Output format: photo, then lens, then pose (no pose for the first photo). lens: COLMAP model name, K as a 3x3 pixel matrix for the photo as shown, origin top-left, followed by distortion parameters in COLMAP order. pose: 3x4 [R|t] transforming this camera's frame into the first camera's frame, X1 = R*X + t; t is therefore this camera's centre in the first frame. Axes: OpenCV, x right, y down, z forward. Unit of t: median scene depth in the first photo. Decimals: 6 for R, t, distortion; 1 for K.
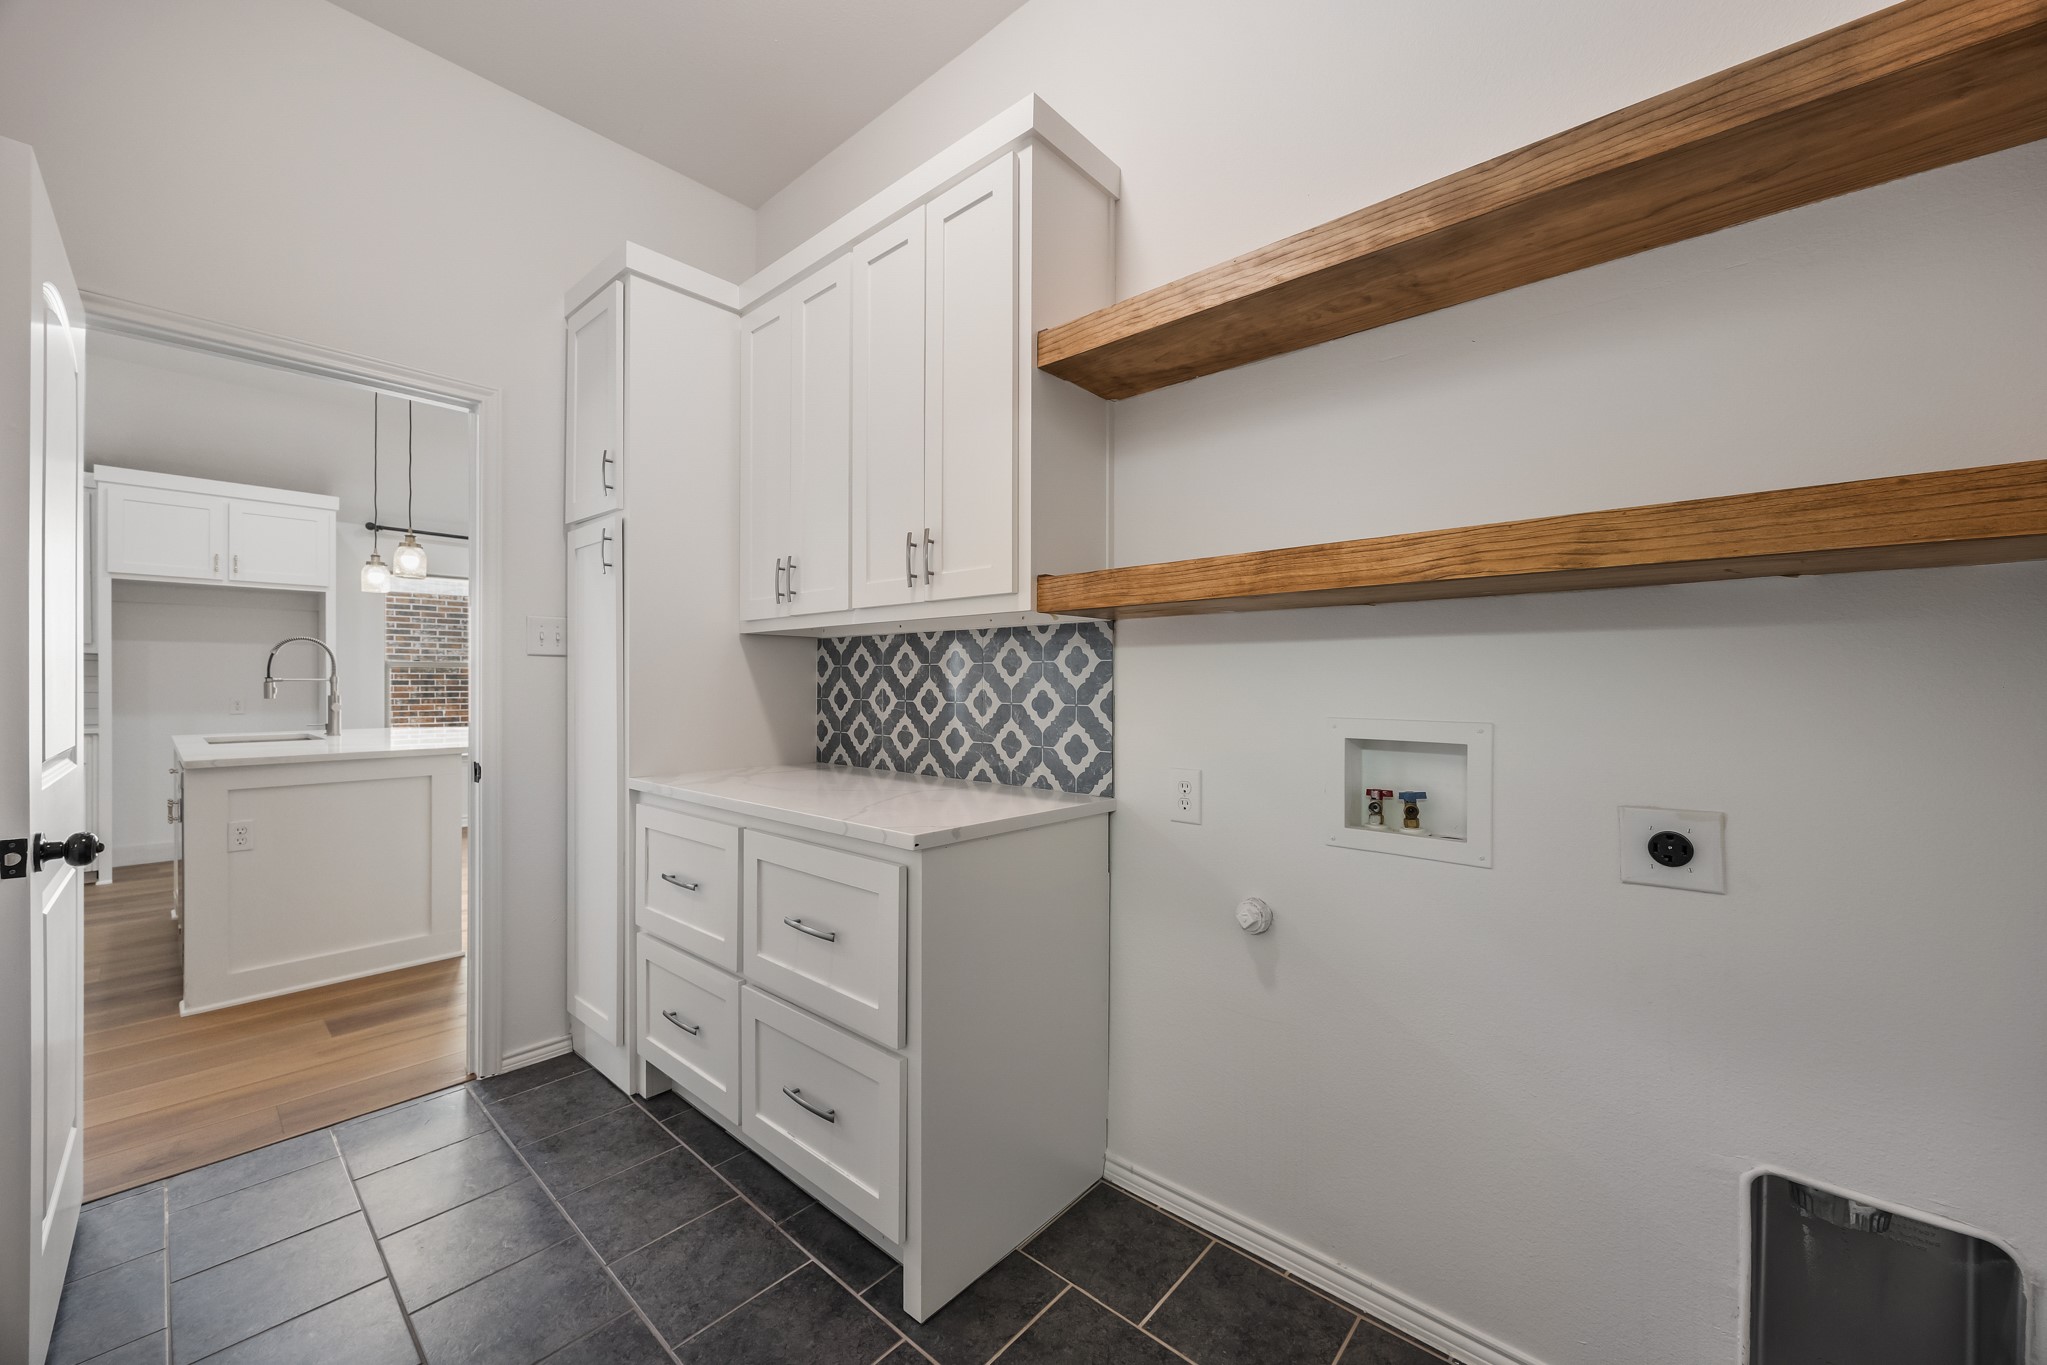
lens RADIAL K [[795.1, 0, 1032.7], [0, 795.1, 686.3], [0, 0, 1]] dist [0.000007, -0.000403]
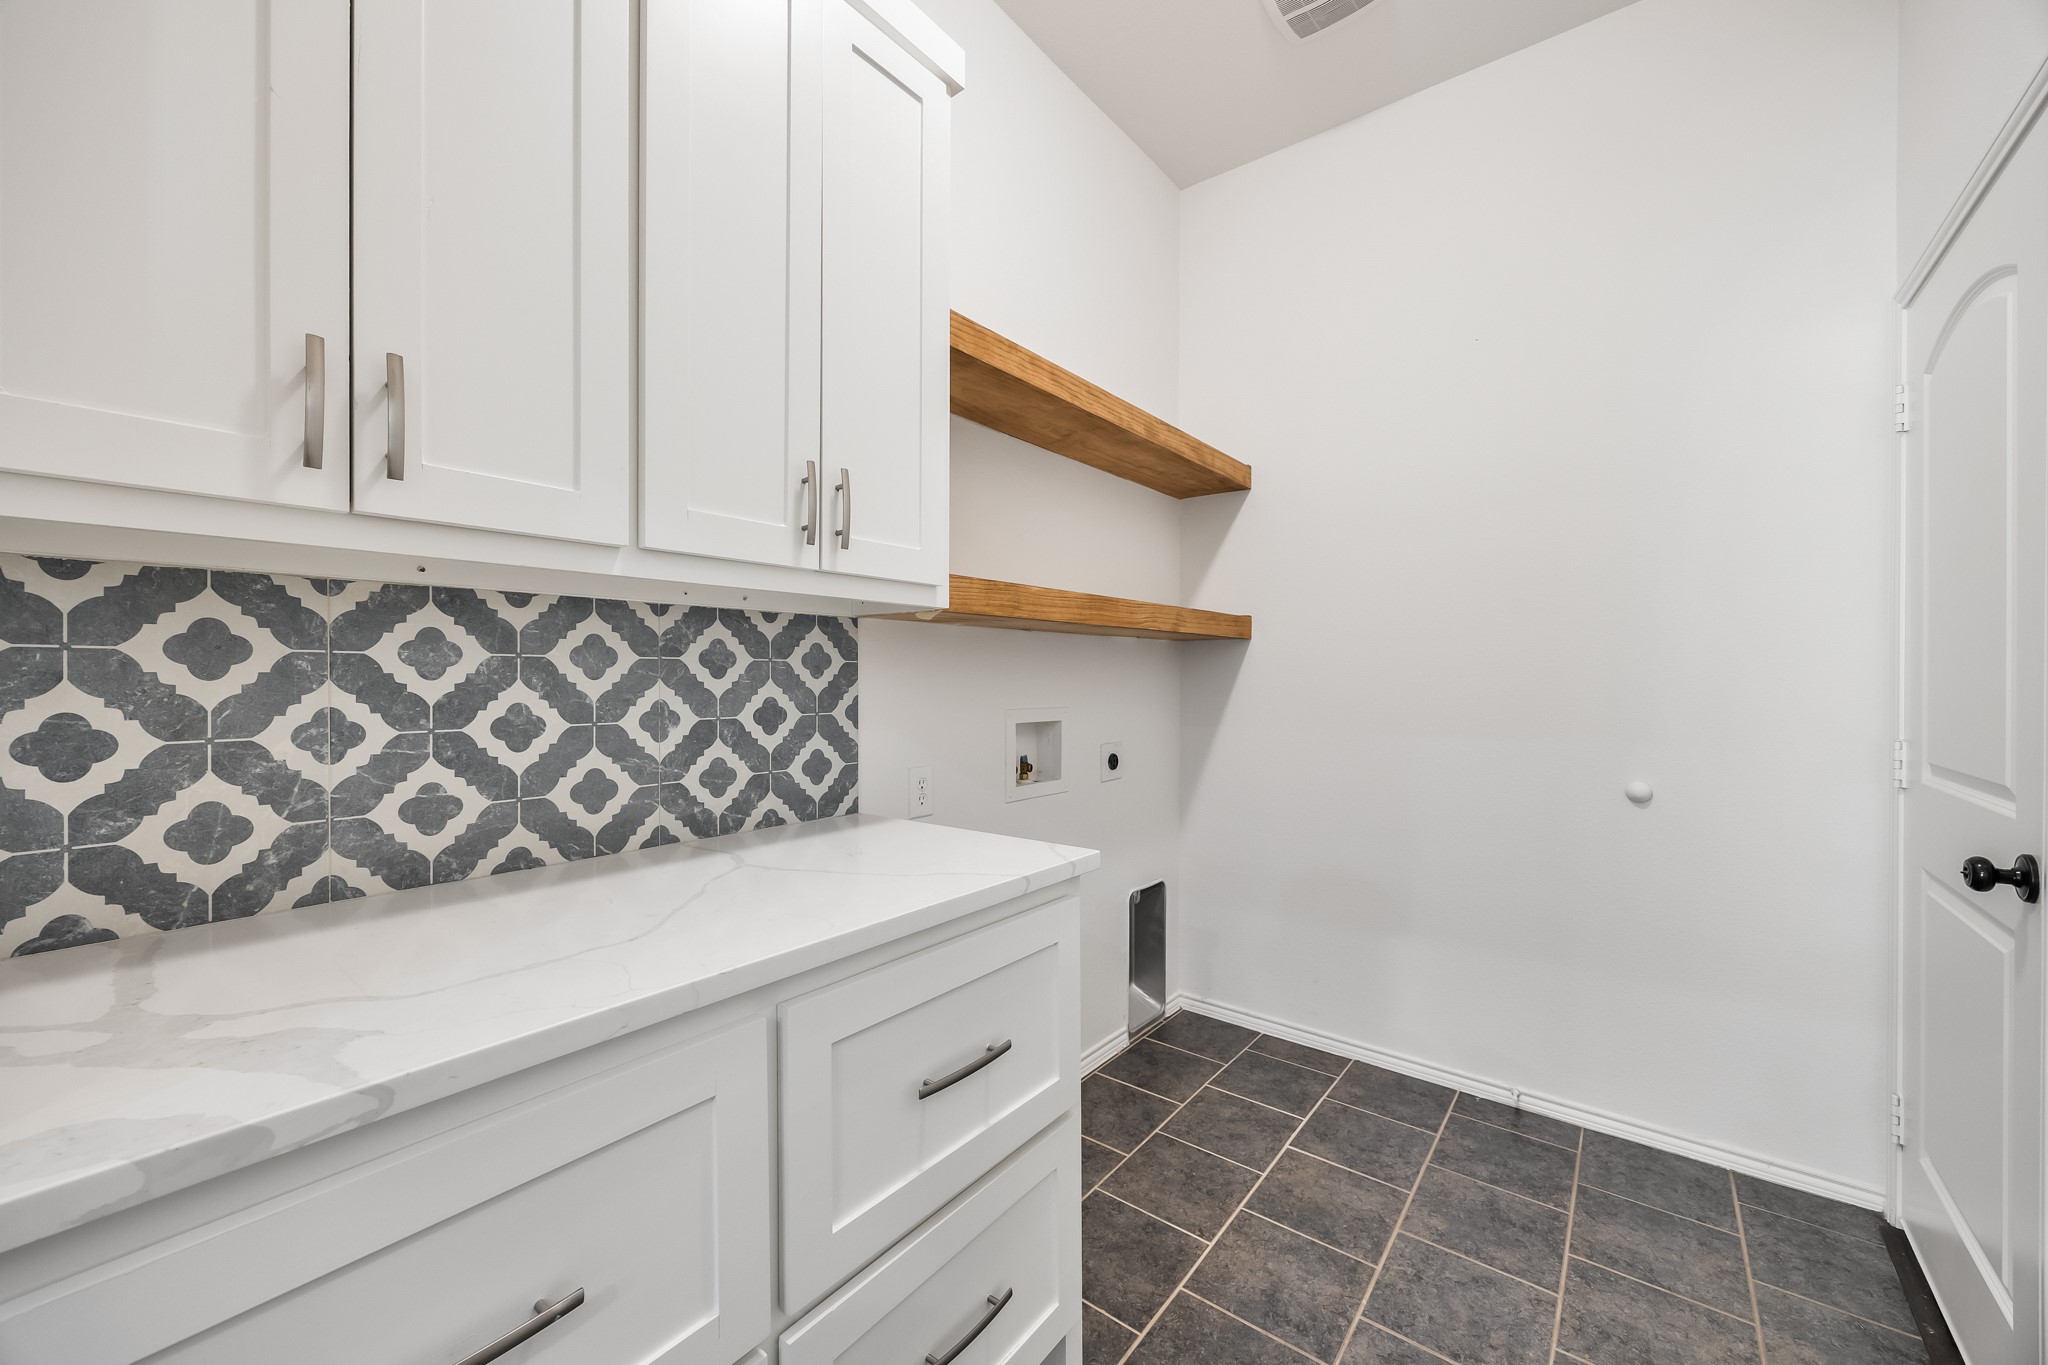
lens RADIAL K [[795.5, 0, 1023.4], [0, 795.5, 680.5], [0, 0, 1]] dist [0.000007, -0.000403]
pose [[-0.060632, -0.006668, 0.998138, -0.747547], [0.003809, 0.999969, 0.006911, -0.015319], [-0.998153, 0.004221, -0.060605, 0.790465]]
